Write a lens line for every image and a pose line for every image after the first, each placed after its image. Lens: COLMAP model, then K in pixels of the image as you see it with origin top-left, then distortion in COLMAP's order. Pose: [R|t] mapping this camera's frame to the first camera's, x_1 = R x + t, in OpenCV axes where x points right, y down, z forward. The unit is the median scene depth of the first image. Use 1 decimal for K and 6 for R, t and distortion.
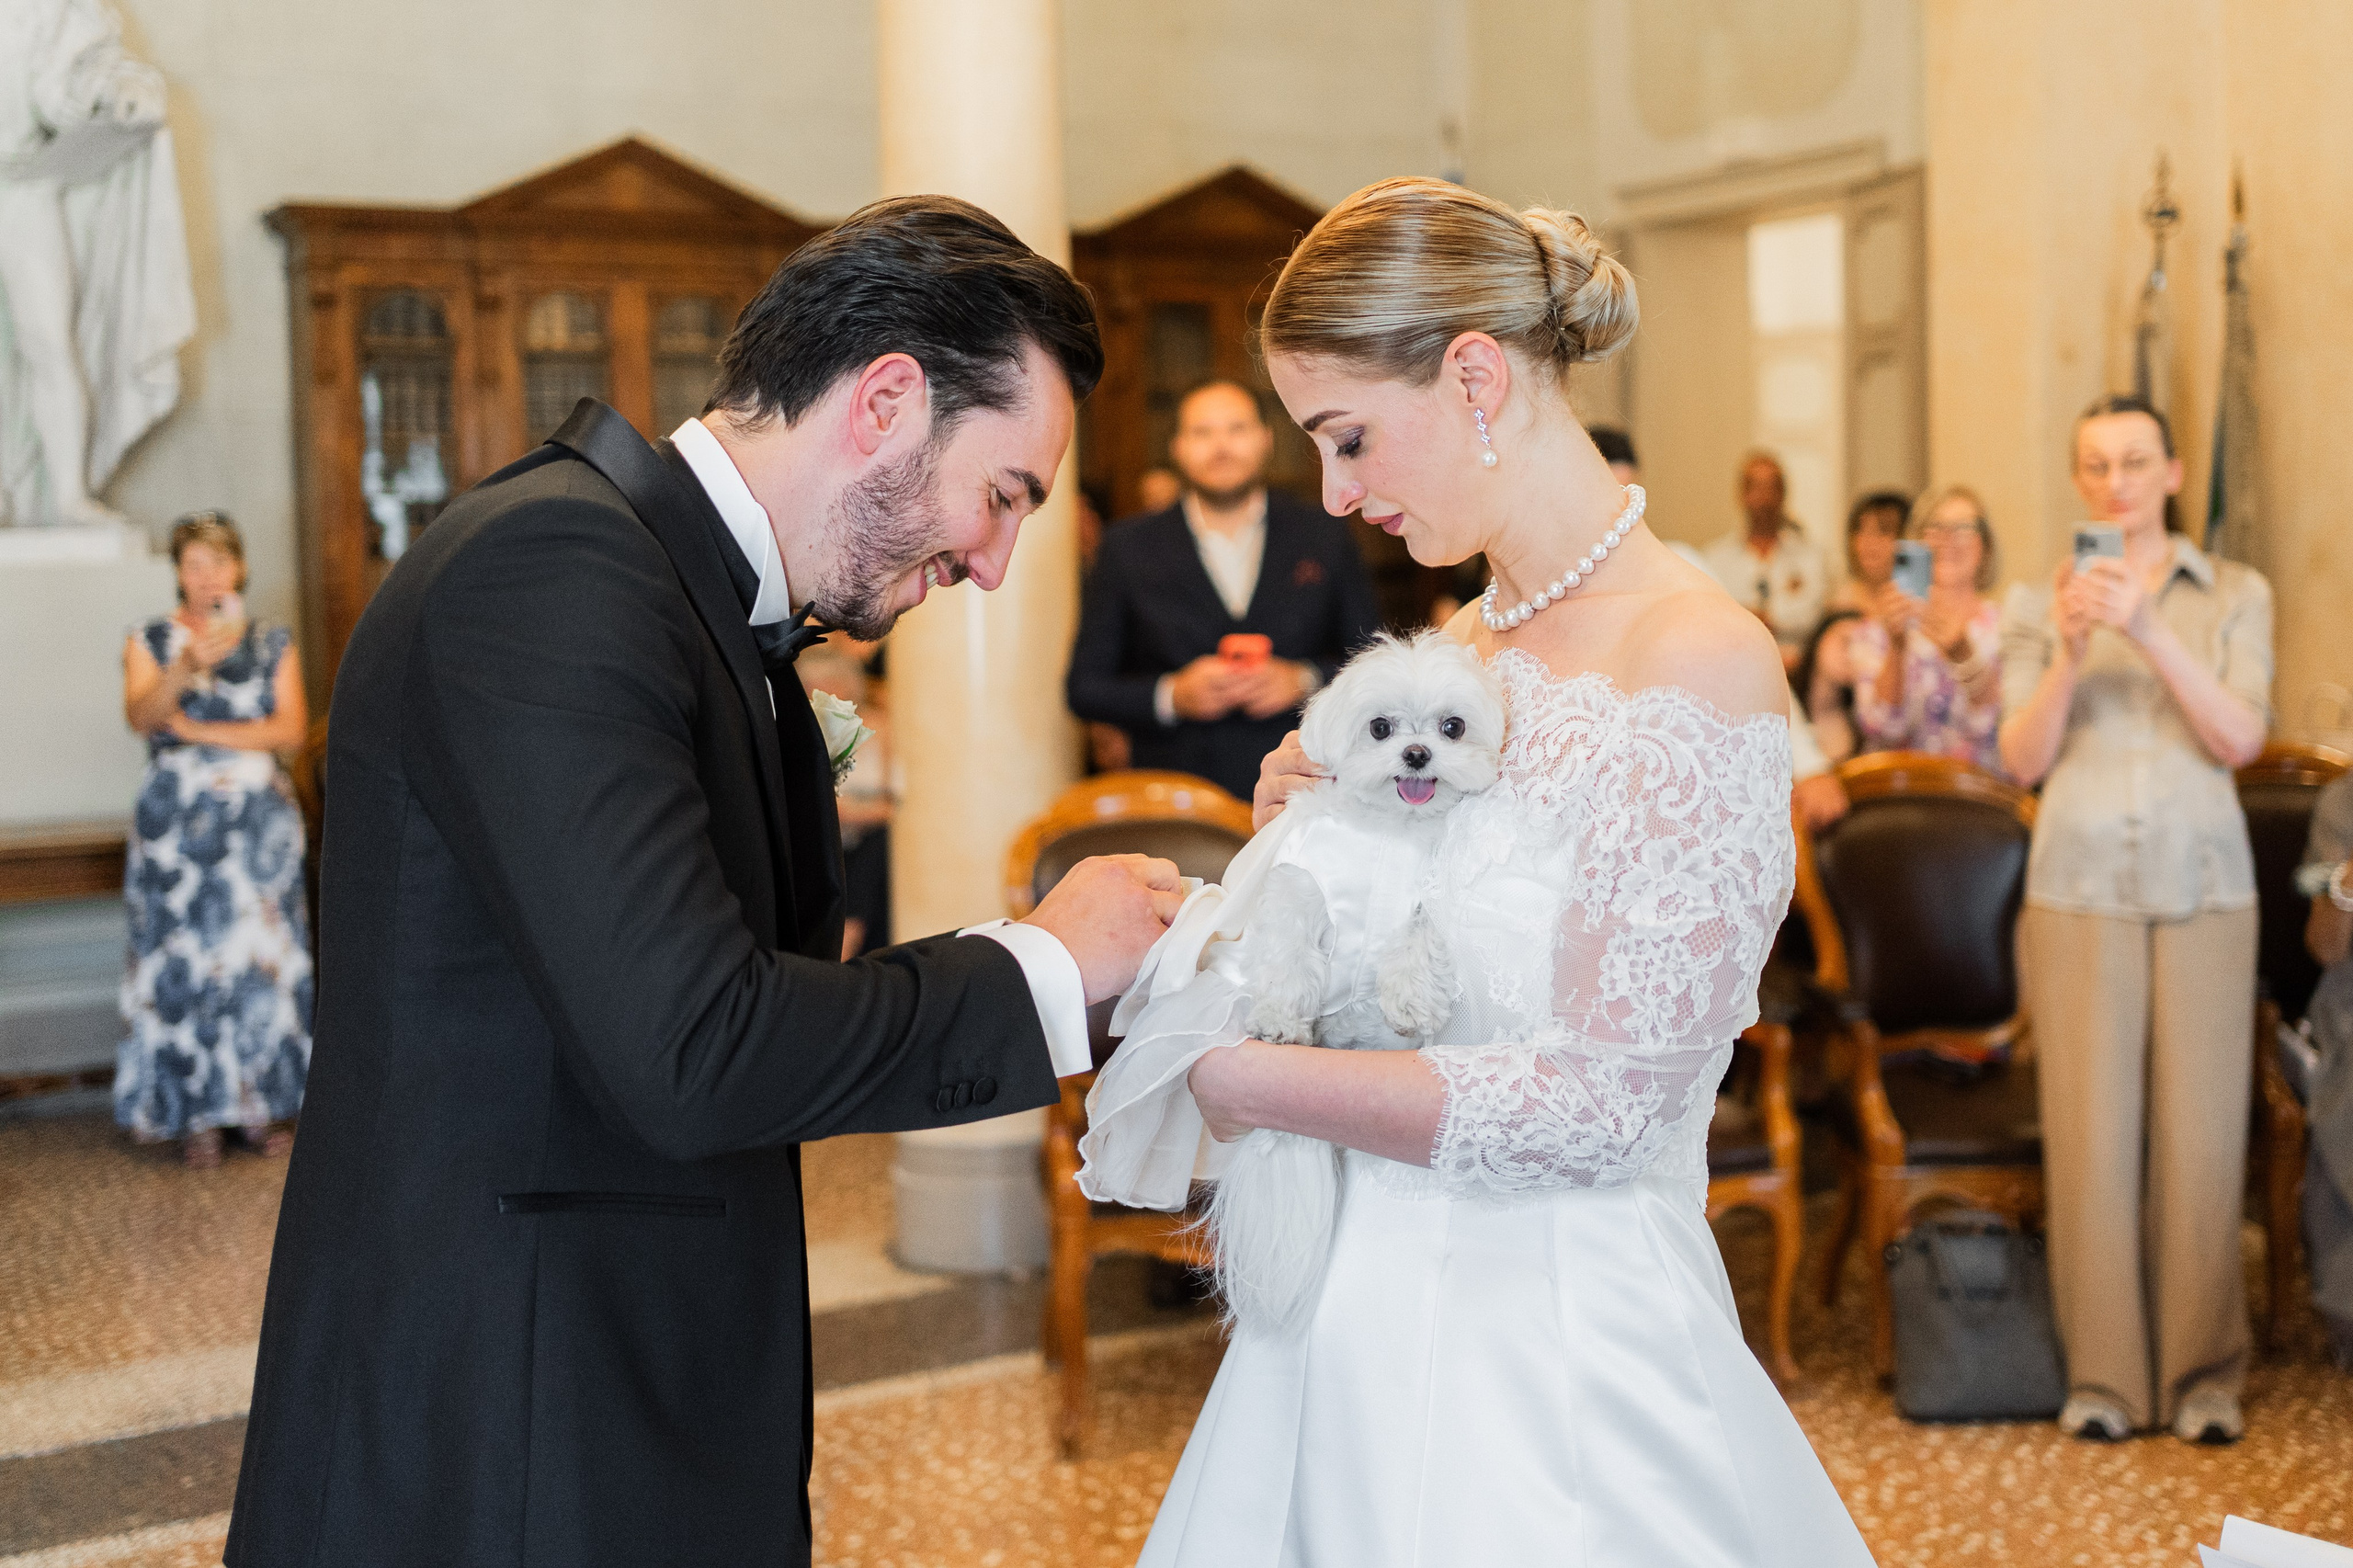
lens RADIAL K [[2368.9, 0, 1176.5], [0, 2368.9, 784.0], [0, 0, 1]] dist [-0.011636, -0.242479]
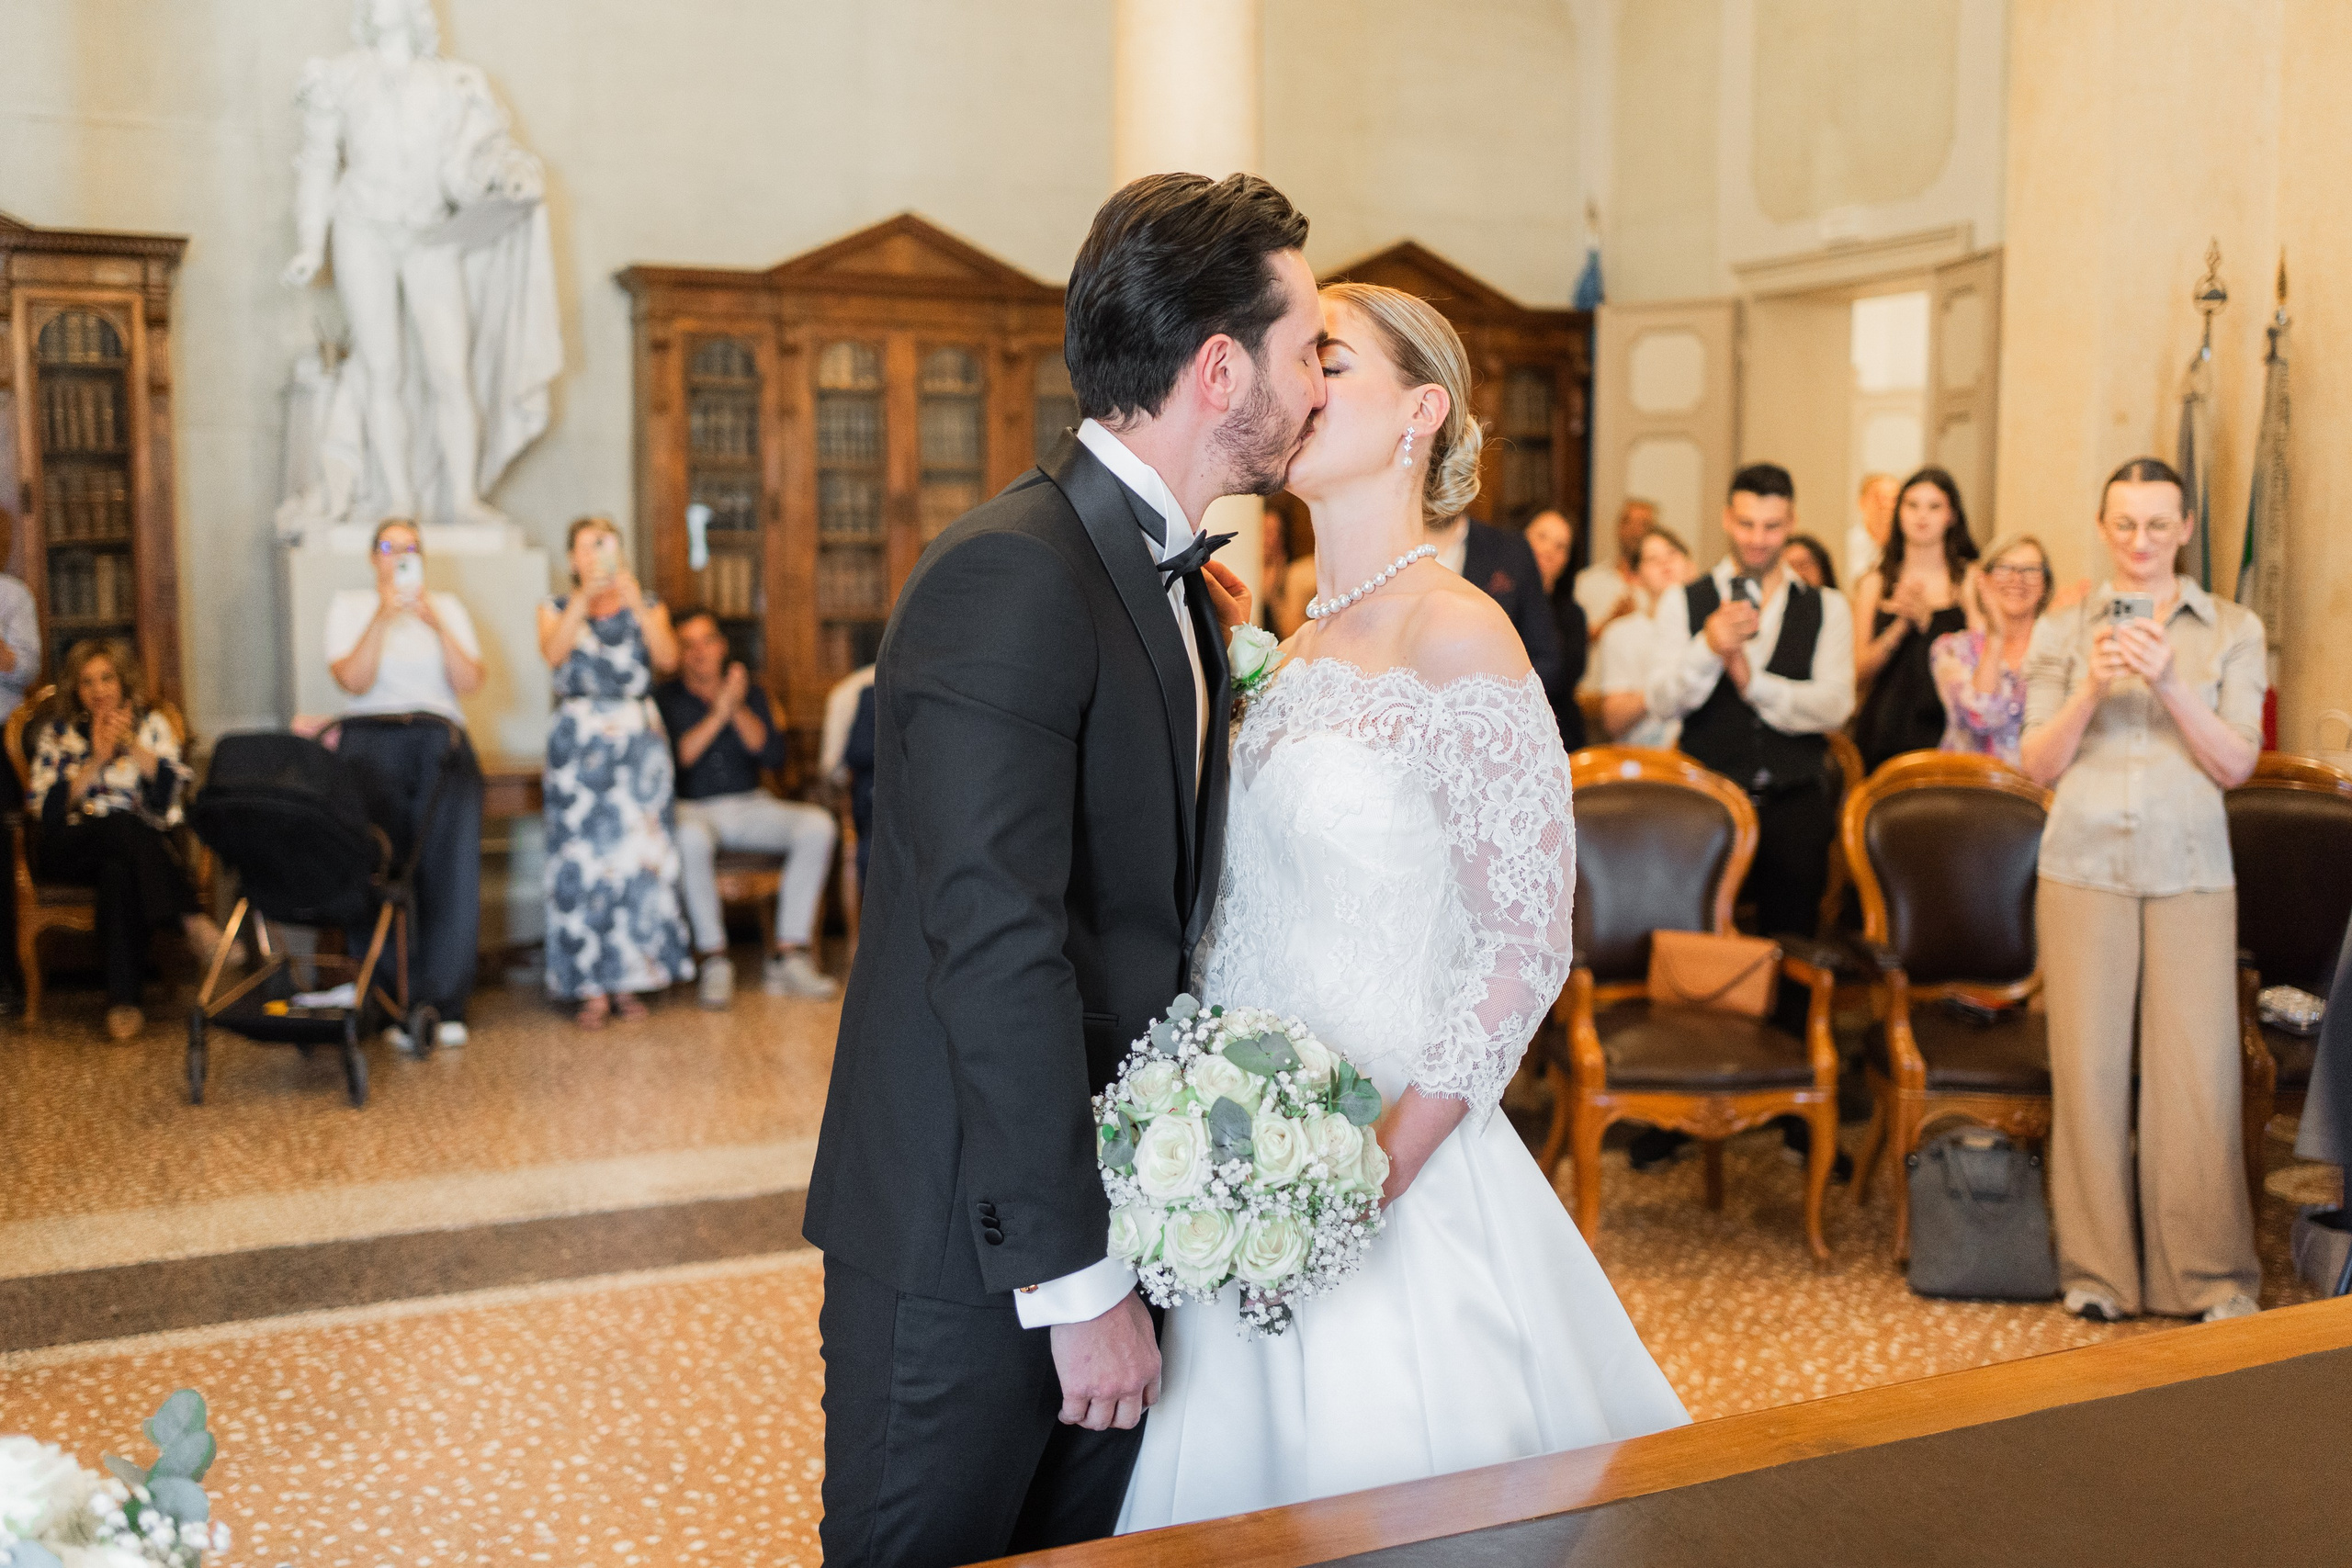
lens RADIAL K [[2374.4, 0, 1176.0], [0, 2374.4, 784.0], [0, 0, 1]] dist [-0.011402, 0.015453]
pose [[0.997000, 0.034234, -0.069417, 0.002411], [-0.034251, 0.999413, 0.000950, 0.015579], [0.069409, 0.001431, 0.997587, -0.245121]]
